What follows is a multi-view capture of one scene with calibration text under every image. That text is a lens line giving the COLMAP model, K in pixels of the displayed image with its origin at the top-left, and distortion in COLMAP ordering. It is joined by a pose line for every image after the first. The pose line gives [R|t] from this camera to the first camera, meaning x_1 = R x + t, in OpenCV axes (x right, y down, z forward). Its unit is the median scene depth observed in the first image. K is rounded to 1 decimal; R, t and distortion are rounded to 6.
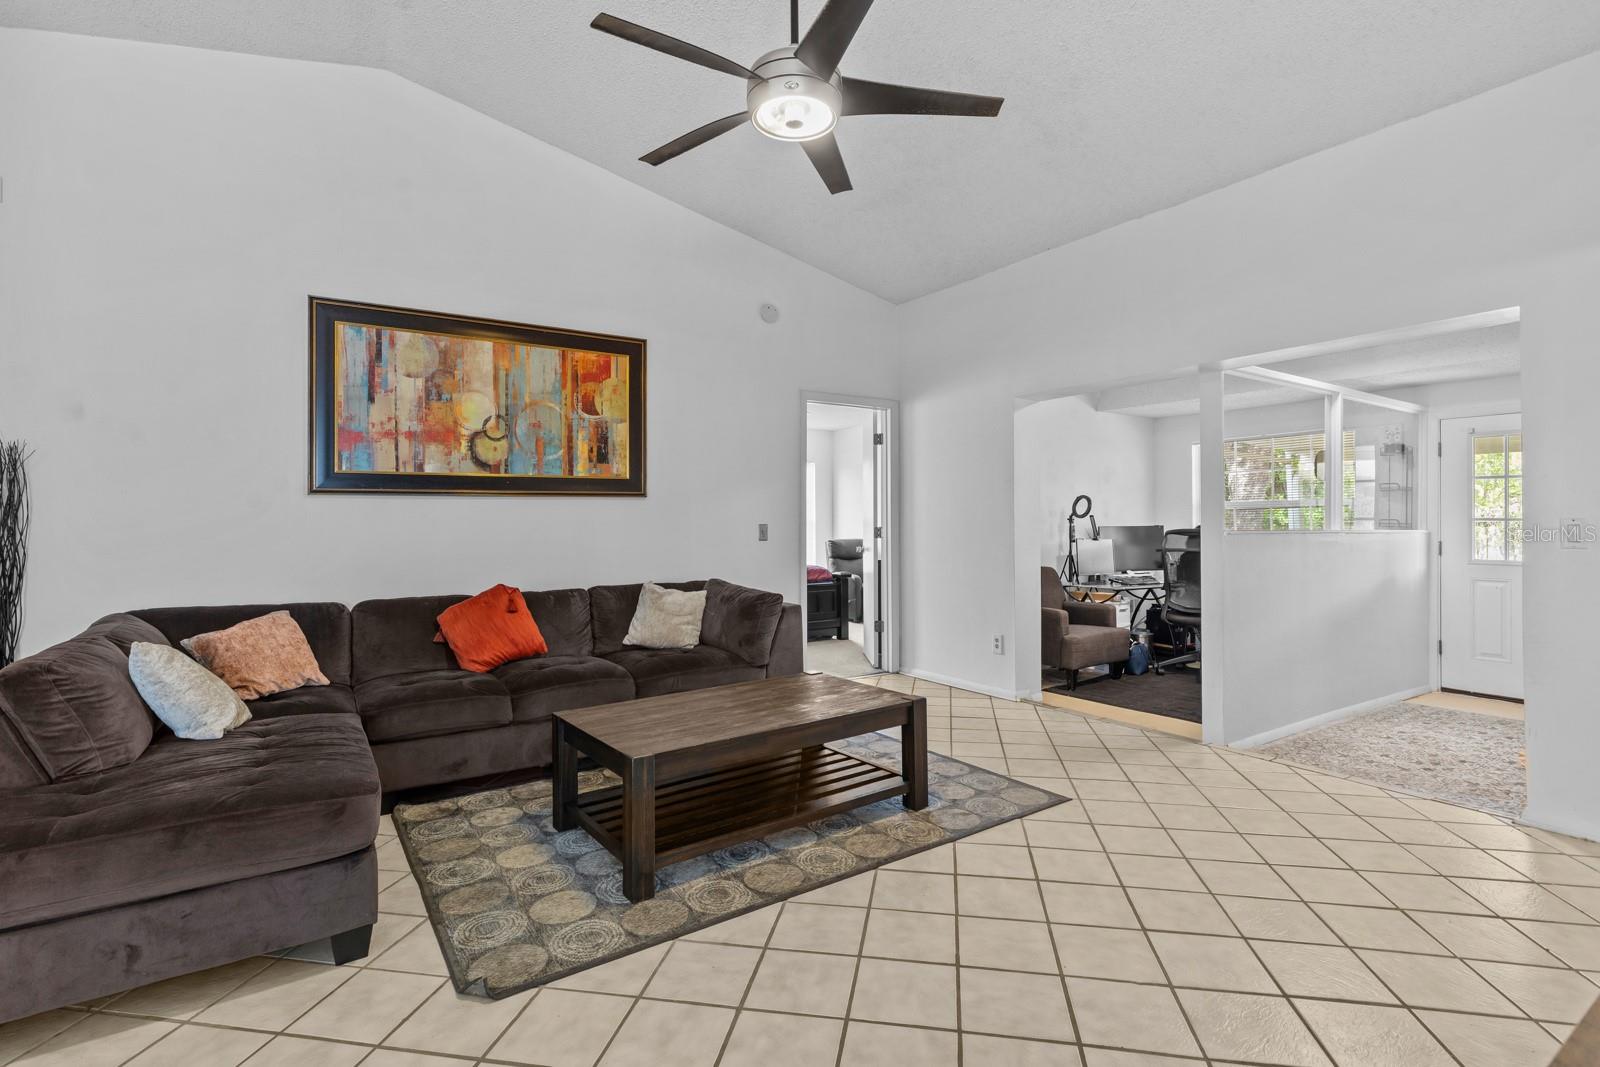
lens RADIAL K [[721.9, 0, 805.9], [0, 721.9, 523.3], [0, 0, 1]] dist [0.006622, -0.000622]
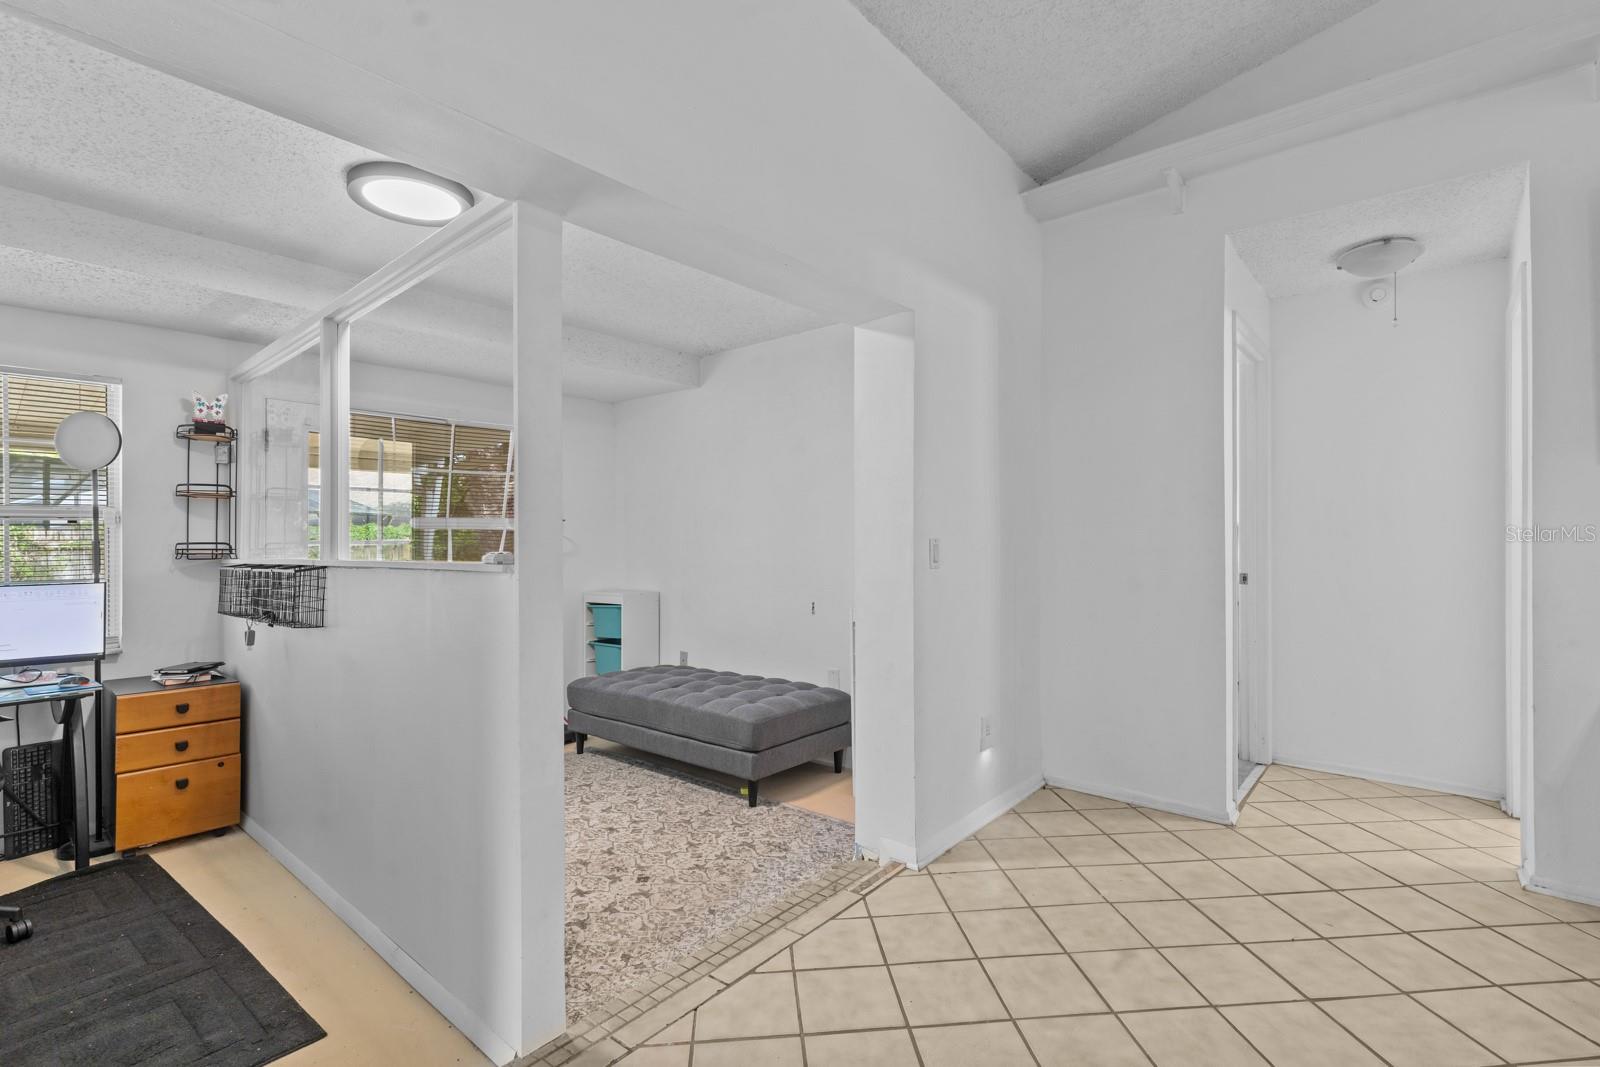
lens RADIAL K [[721.9, 0, 806.3], [0, 721.9, 537.7], [0, 0, 1]] dist [0.006622, -0.000622]
pose [[-0.285586, 0.007402, 0.958325, 0.067397], [0.010179, 0.999937, -0.004690, -0.001765], [-0.958299, 0.008415, -0.285643, 0.680847]]
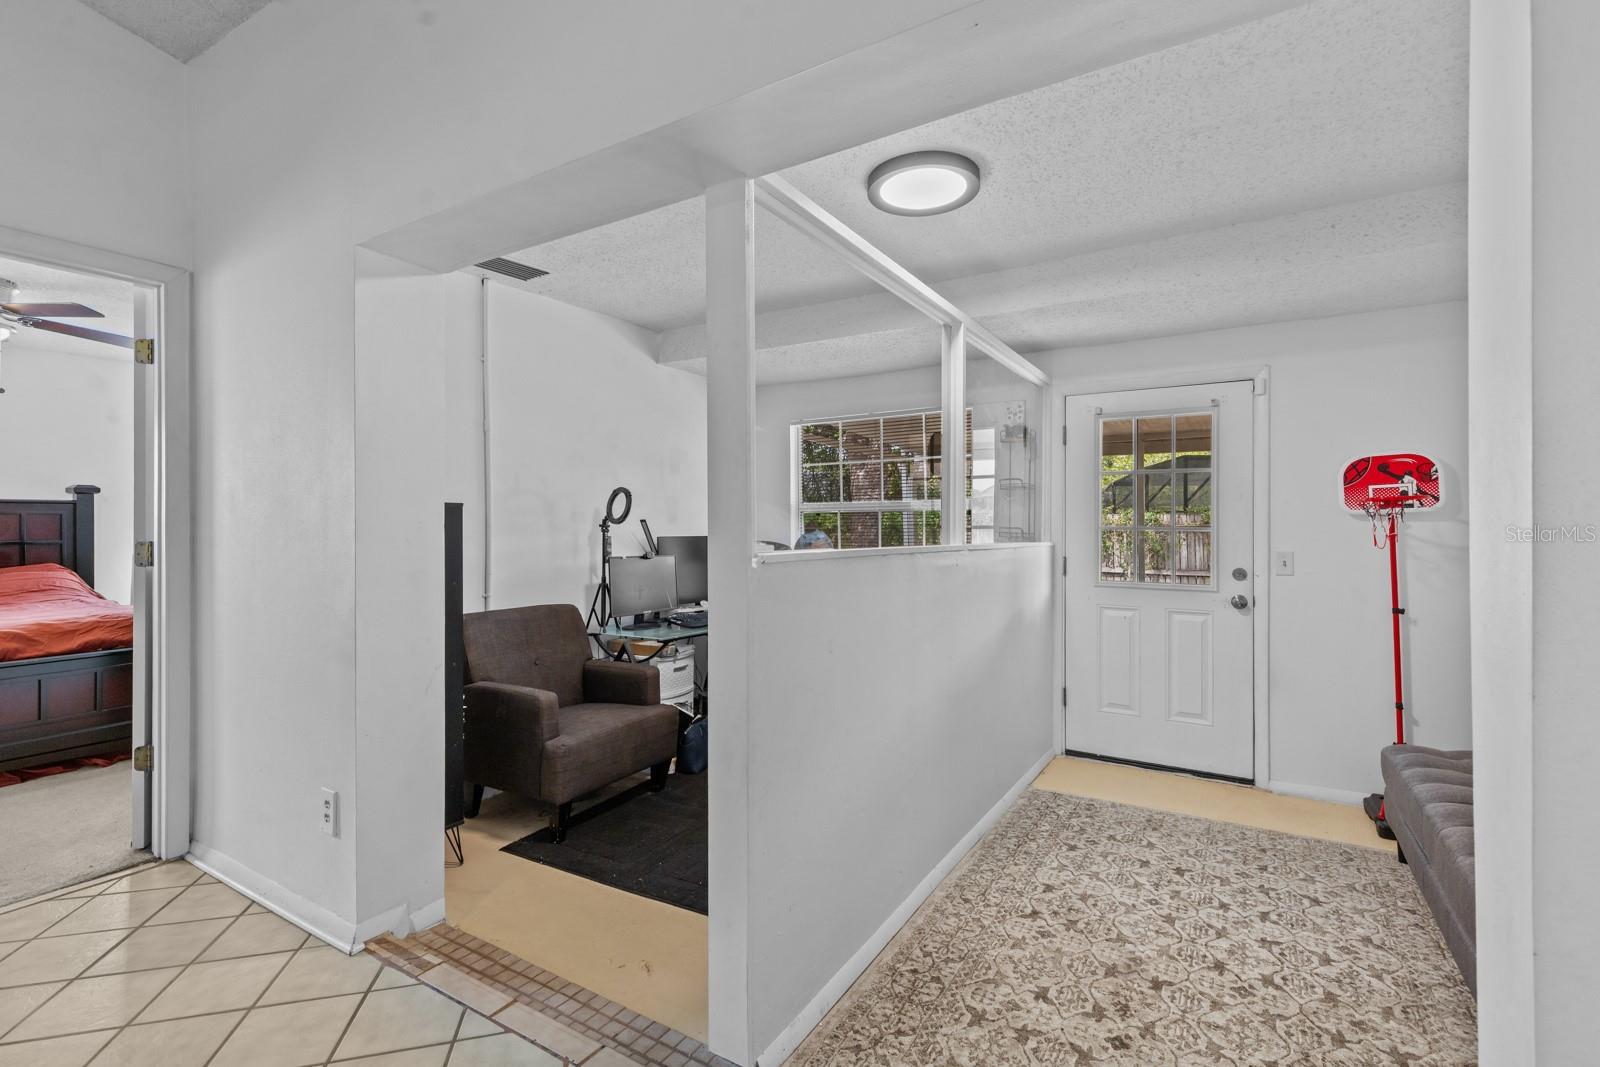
lens RADIAL K [[721.9, 0, 806.3], [0, 721.9, 524.4], [0, 0, 1]] dist [0.006622, -0.000622]
pose [[0.902427, 0.003387, 0.430830, 0.296758], [-0.001061, 0.999984, -0.005640, -0.004235], [-0.430842, 0.004632, 0.902416, 0.421953]]
